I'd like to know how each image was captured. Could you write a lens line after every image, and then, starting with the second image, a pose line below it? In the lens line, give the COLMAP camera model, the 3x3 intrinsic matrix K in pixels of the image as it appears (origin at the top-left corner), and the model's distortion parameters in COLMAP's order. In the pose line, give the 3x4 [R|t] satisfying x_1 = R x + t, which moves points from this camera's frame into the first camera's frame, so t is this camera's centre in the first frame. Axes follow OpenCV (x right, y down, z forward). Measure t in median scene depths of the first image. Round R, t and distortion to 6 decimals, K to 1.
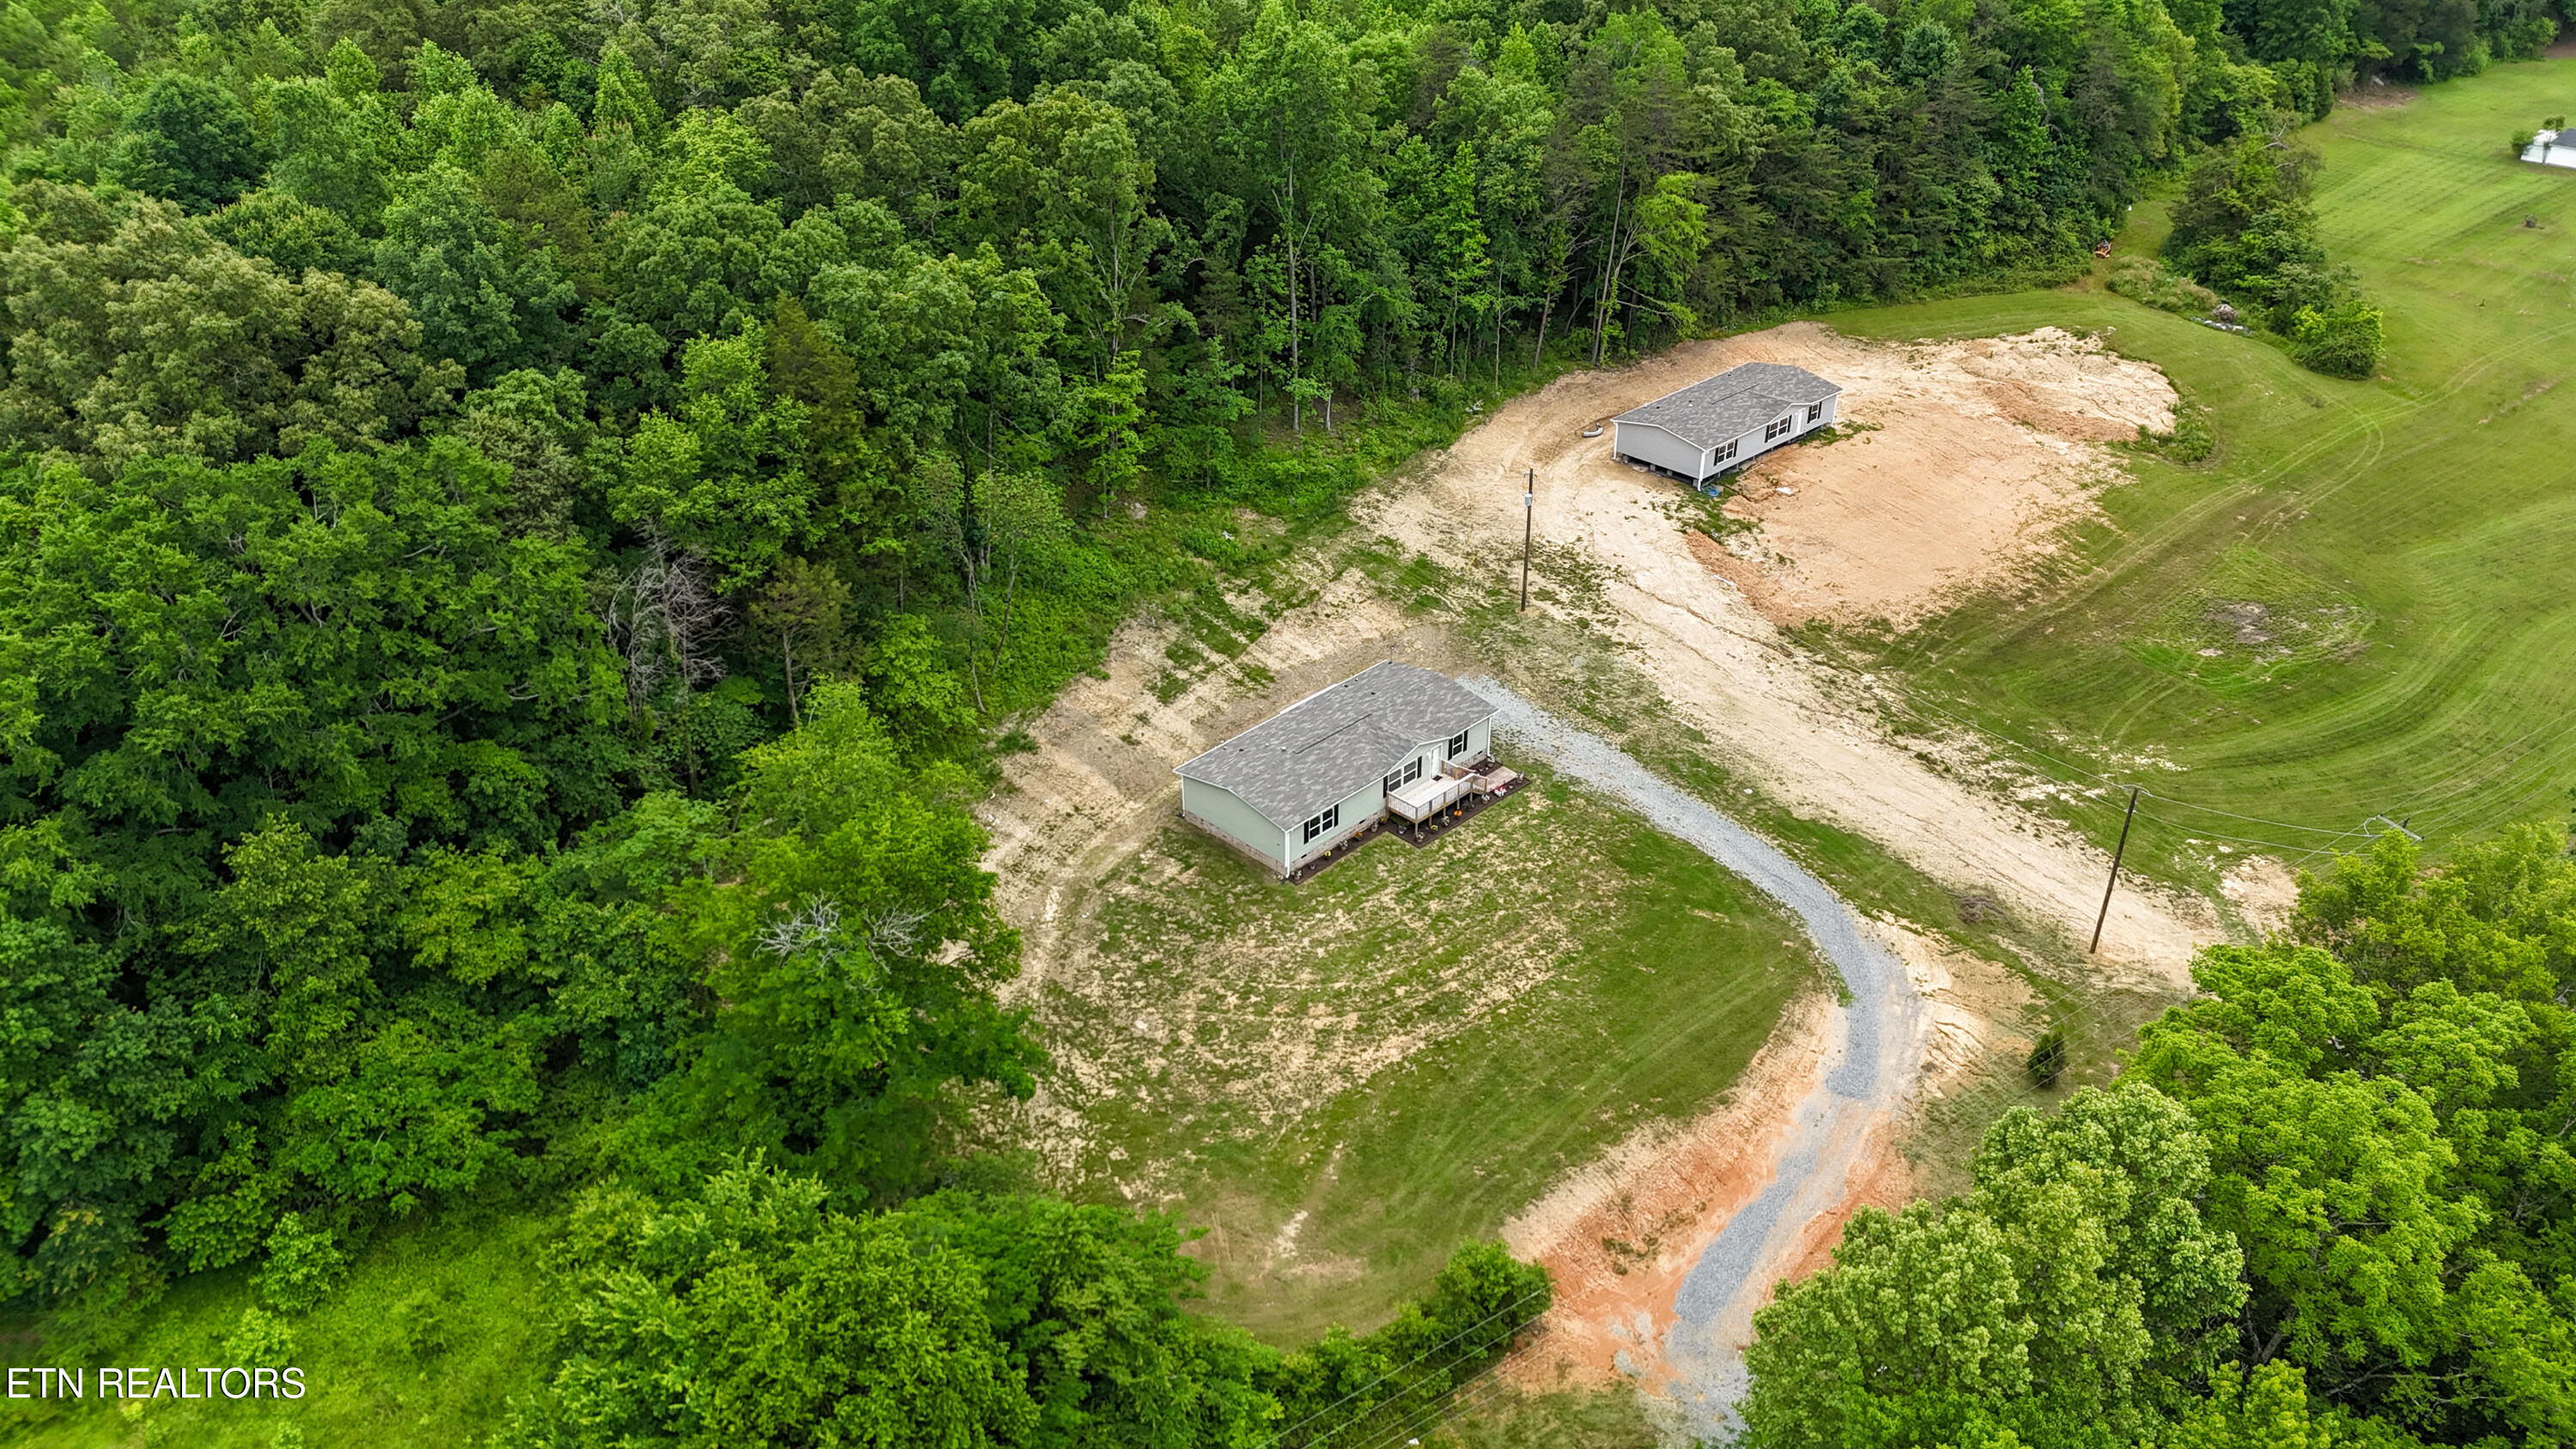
lens RADIAL K [[1883.6, 0, 1283.2], [0, 1883.6, 736.4], [0, 0, 1]] dist [0.078245, -0.090944]
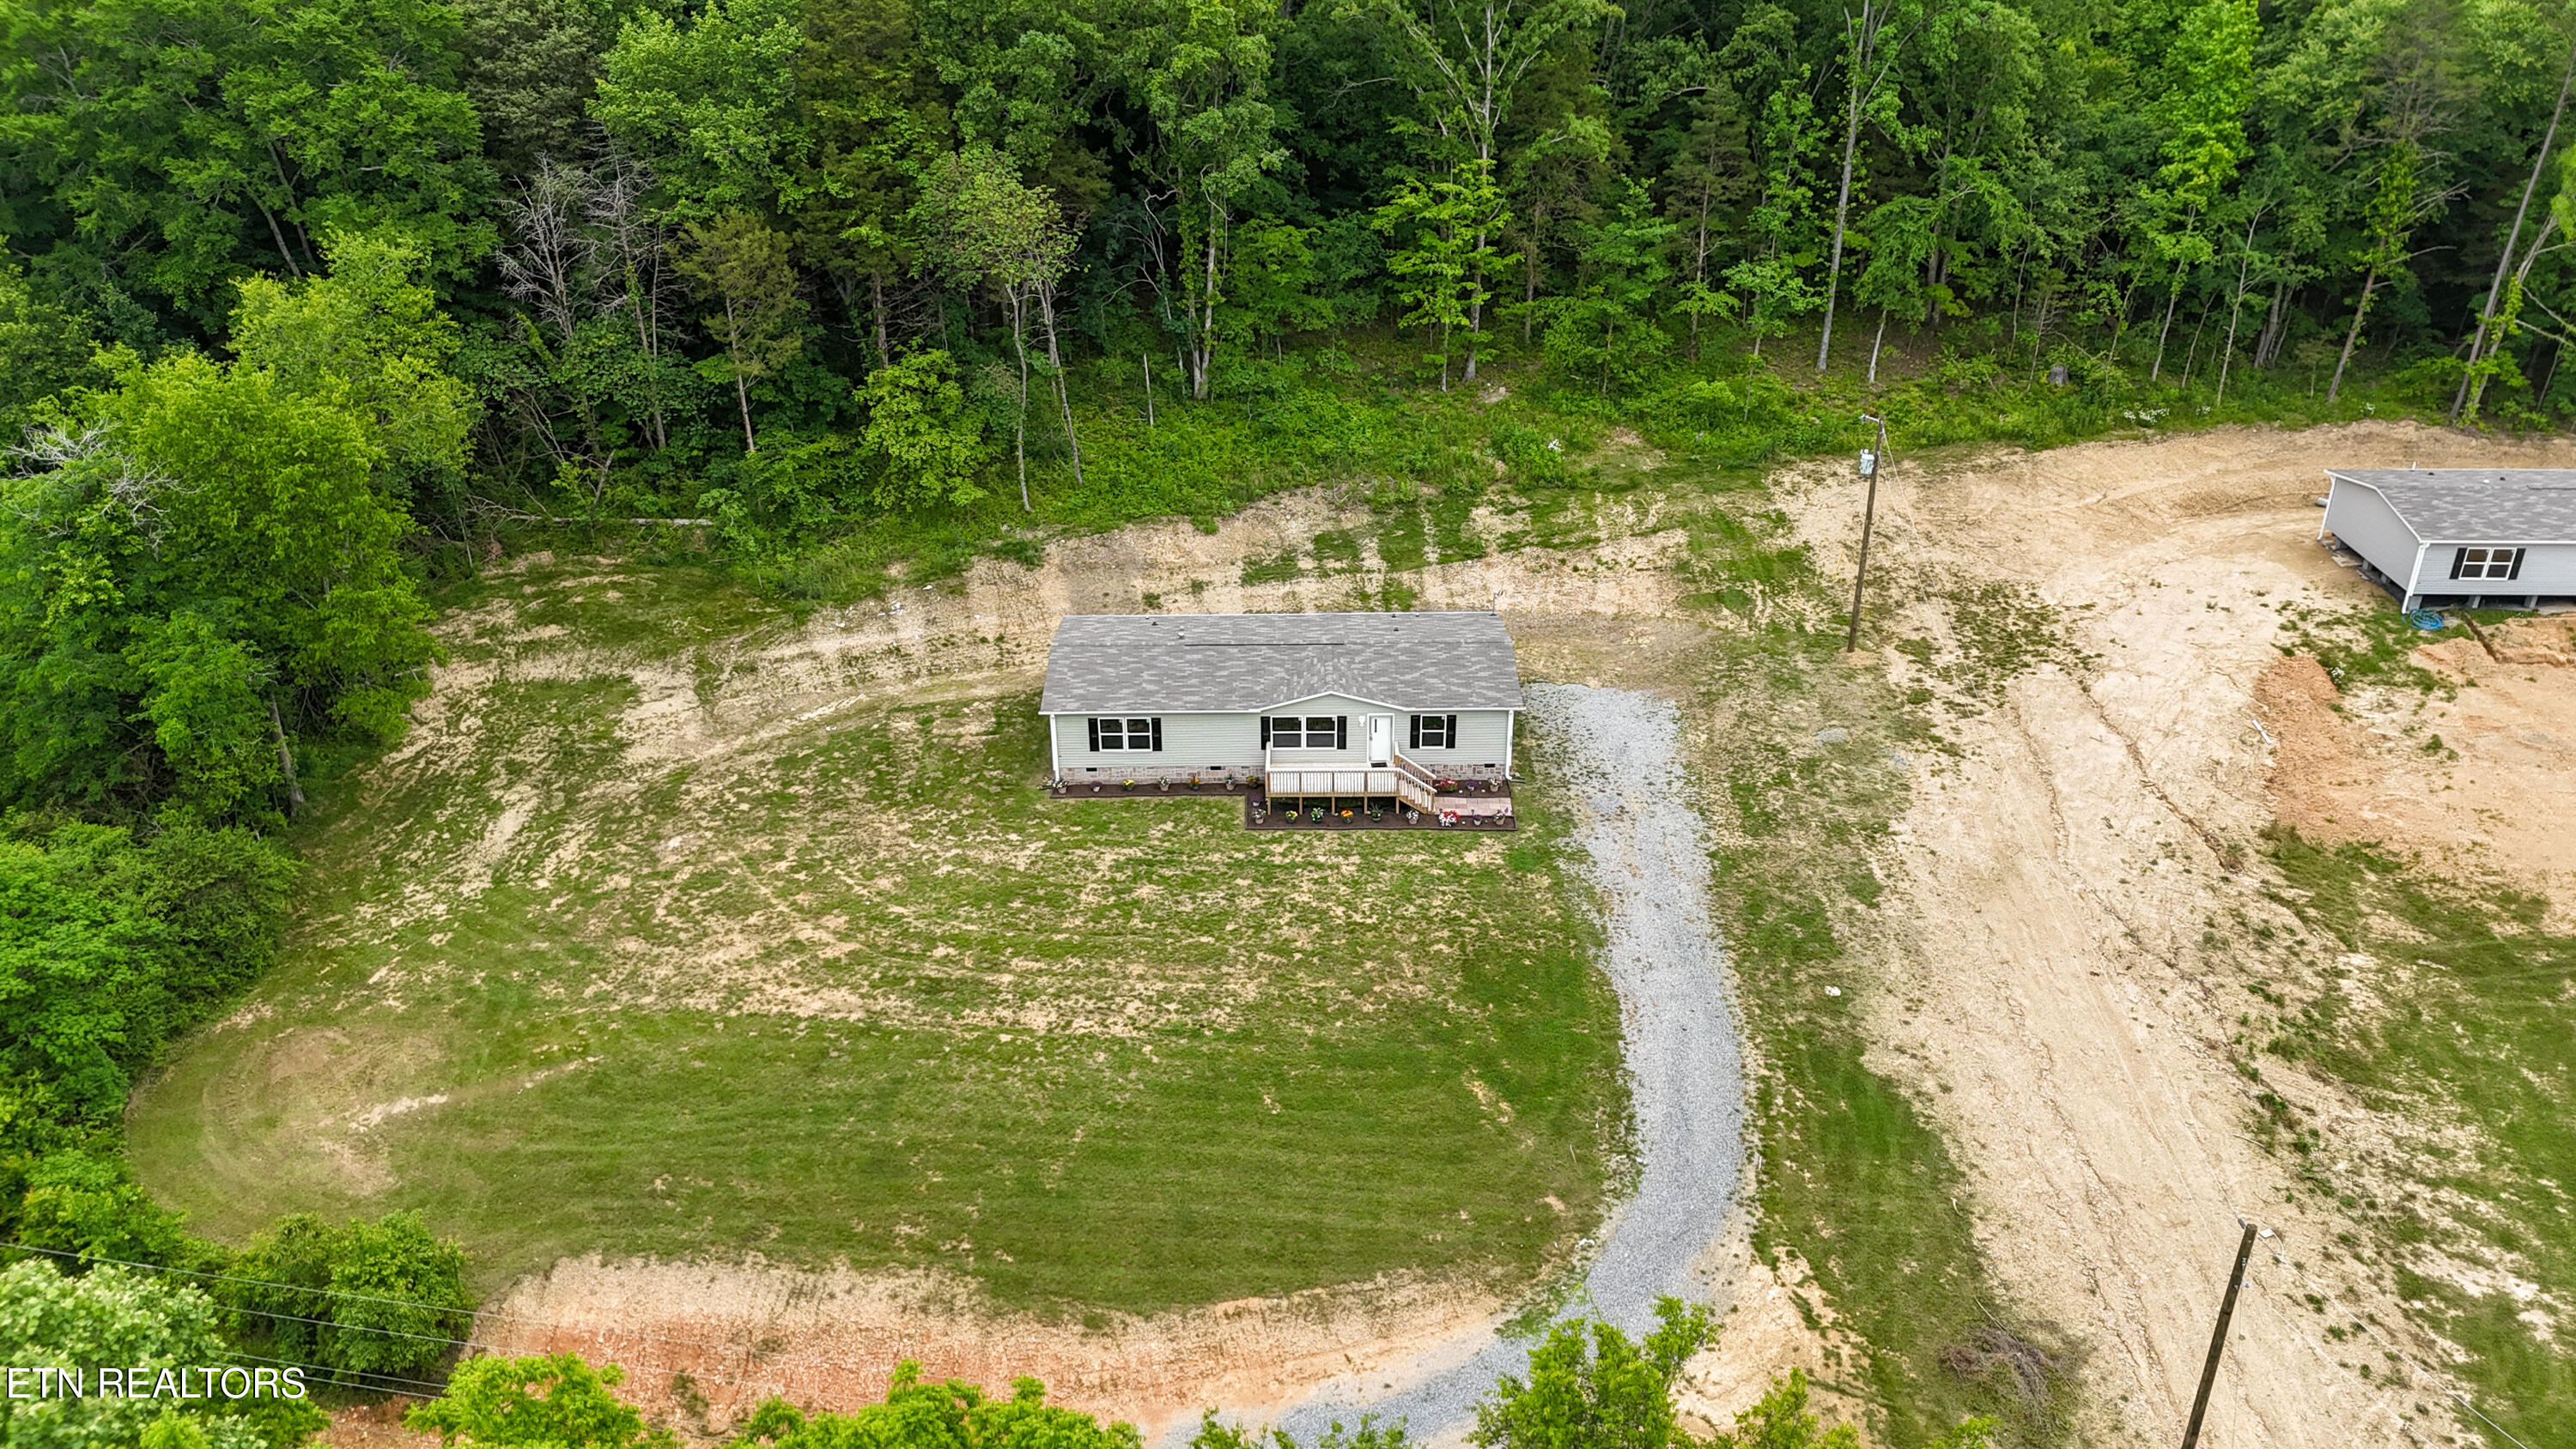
lens RADIAL K [[1883.6, 0, 1287.4], [0, 1883.6, 742.5], [0, 0, 1]] dist [0.078245, -0.090944]
pose [[0.704603, 0.326447, -0.630053, 0.425207], [-0.360774, 0.929380, 0.078075, -0.022181], [0.611046, 0.172295, 0.772618, 0.432720]]
